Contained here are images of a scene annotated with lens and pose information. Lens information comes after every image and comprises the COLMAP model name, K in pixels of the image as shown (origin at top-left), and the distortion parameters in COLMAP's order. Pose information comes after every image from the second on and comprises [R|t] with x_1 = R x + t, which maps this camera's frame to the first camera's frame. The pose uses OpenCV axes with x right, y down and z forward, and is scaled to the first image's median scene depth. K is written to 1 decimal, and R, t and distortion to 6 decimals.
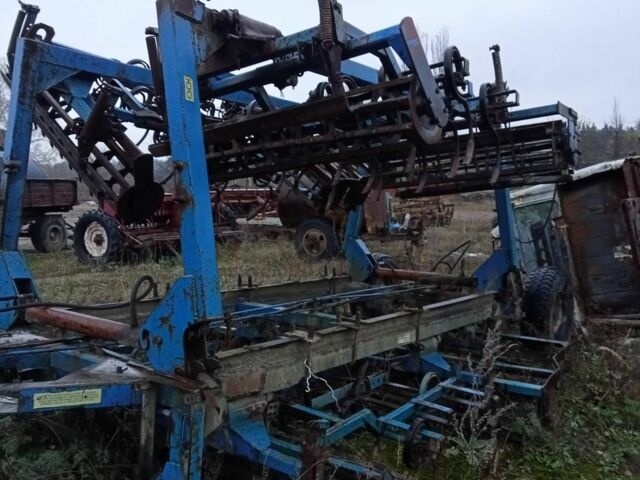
lens RADIAL K [[624.6, 0, 322.0], [0, 624.6, 239.2], [0, 0, 1]] dist [0.062684, -0.099214]
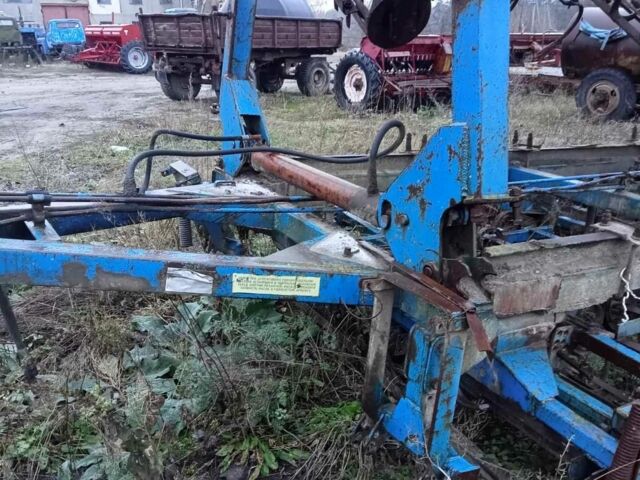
lens RADIAL K [[624.6, 0, 322.0], [0, 624.6, 239.2], [0, 0, 1]] dist [0.062684, -0.099214]
pose [[0.918272, 0.136102, -0.371824, -0.060240], [-0.047666, 0.970236, 0.237426, 0.018475], [0.393071, -0.200298, 0.897427, 0.244121]]
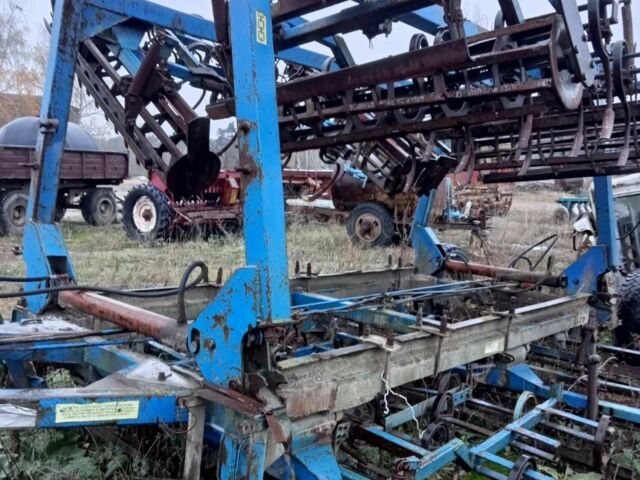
lens RADIAL K [[626.5, 0, 321.8], [0, 626.5, 242.1], [0, 0, 1]] dist [0.076046, -0.147895]
pose [[0.996355, 0.046309, -0.071640, -0.044506], [-0.044100, 0.998511, 0.032117, -0.001010], [0.073021, -0.028841, 0.996913, 0.140374]]
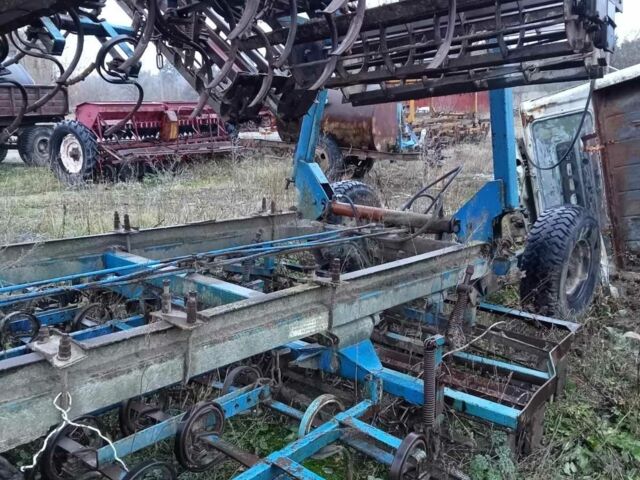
lens RADIAL K [[624.6, 0, 322.0], [0, 624.6, 239.2], [0, 0, 1]] dist [0.062684, -0.099214]
pose [[0.997619, 0.022625, -0.065153, 0.193639], [-0.013666, 0.990779, 0.134798, -0.015646], [0.067602, -0.133586, 0.988729, 0.400434]]
